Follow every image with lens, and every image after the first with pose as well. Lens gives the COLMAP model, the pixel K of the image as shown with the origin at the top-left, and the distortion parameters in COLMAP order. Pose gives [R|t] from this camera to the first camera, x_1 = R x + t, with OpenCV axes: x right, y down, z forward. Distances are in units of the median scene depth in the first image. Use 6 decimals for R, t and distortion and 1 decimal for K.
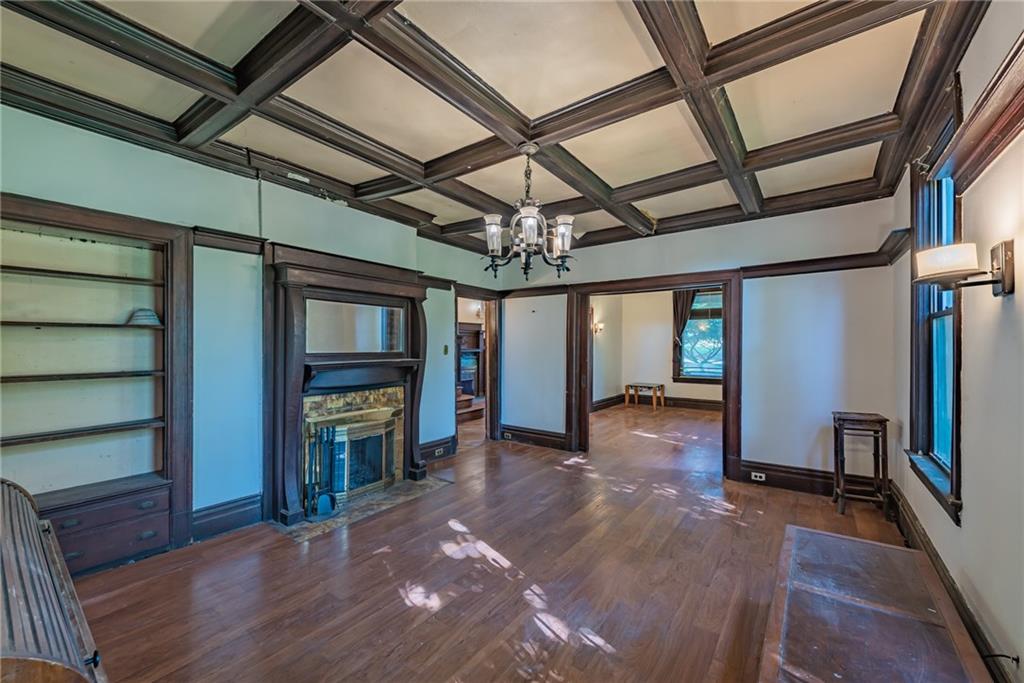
lens RADIAL K [[404.8, 0, 516.9], [0, 404.8, 344.6], [0, 0, 1]] dist [0.021151, 0.000018]
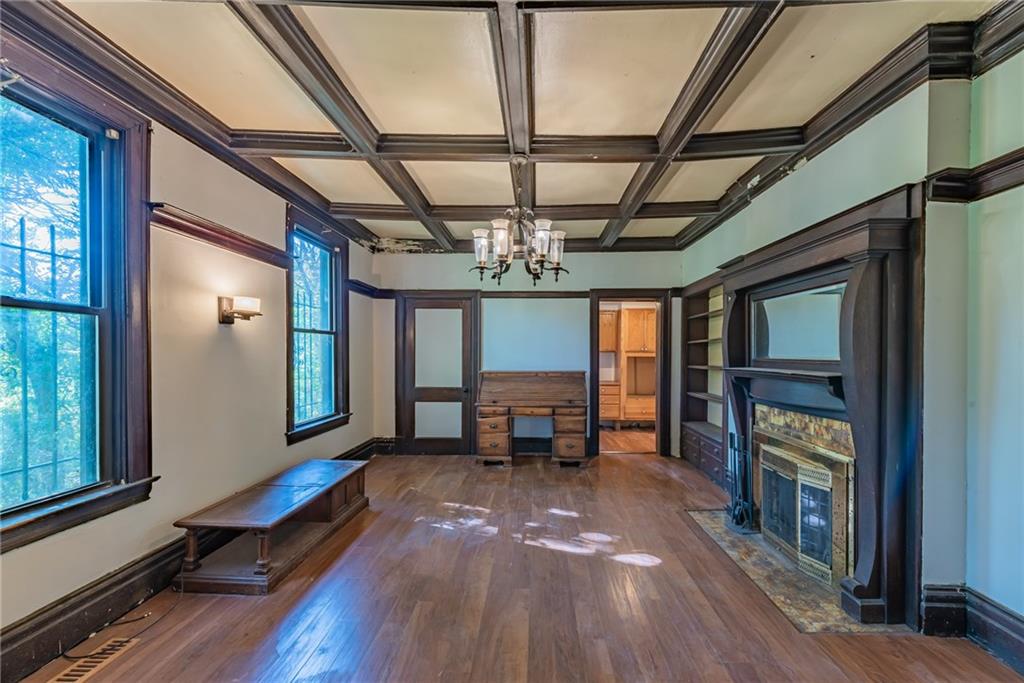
lens RADIAL K [[404.8, 0, 523.2], [0, 404.8, 354.1], [0, 0, 1]] dist [0.021151, 0.000018]
pose [[-0.820950, 0.004921, -0.570979, 0.462157], [0.002401, 0.999984, 0.005166, 0.005135], [0.570995, 0.002870, -0.820949, 1.408041]]
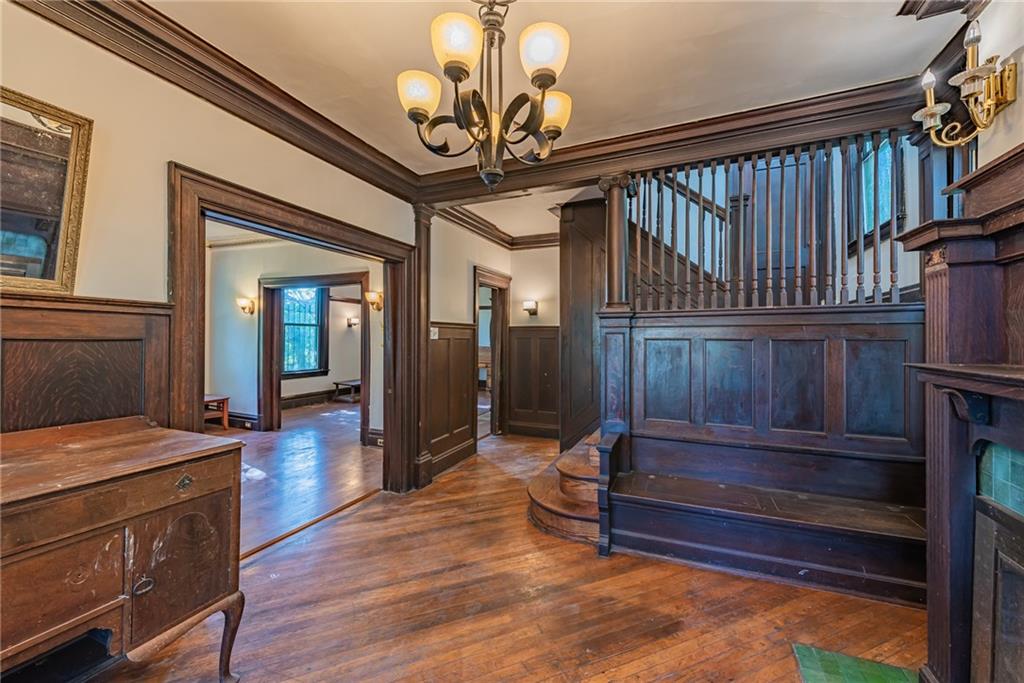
lens RADIAL K [[404.8, 0, 511.0], [0, 404.8, 336.6], [0, 0, 1]] dist [0.021151, 0.000018]
pose [[-0.976018, -0.003149, -0.217669, 0.083537], [-0.003457, 0.999993, 0.001036, 0.000983], [0.217664, 0.001764, -0.976022, 2.957639]]
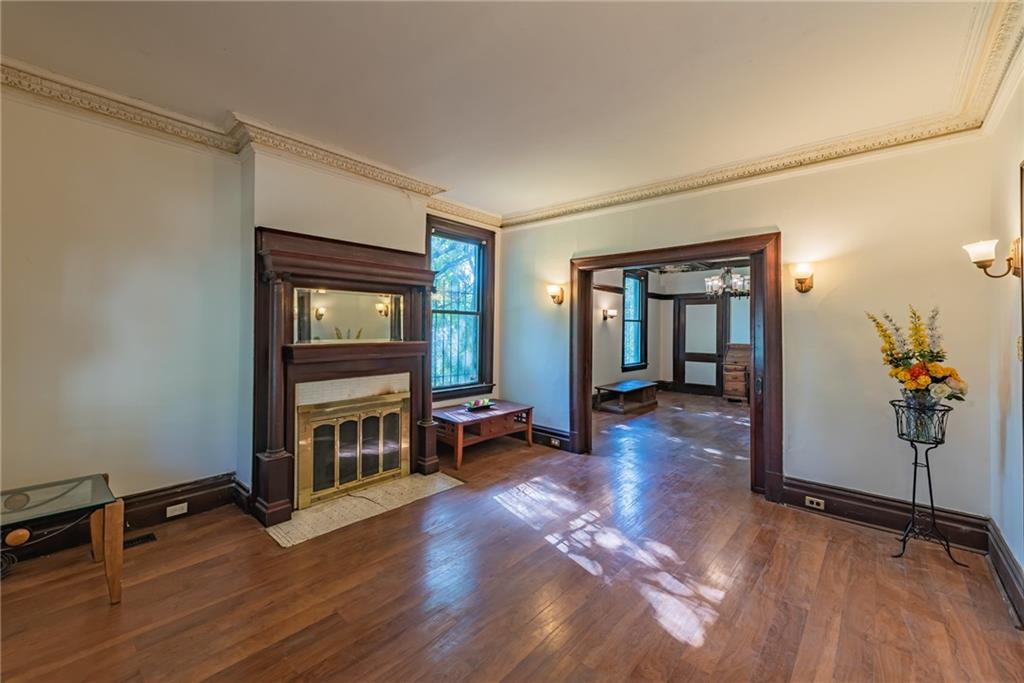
lens RADIAL K [[404.8, 0, 515.7], [0, 404.8, 333.1], [0, 0, 1]] dist [0.021151, 0.000018]
pose [[-0.996244, -0.003788, 0.086504, 0.740034], [-0.002924, 0.999945, 0.010113, -0.004056], [-0.086537, 0.009822, -0.996200, 2.461290]]
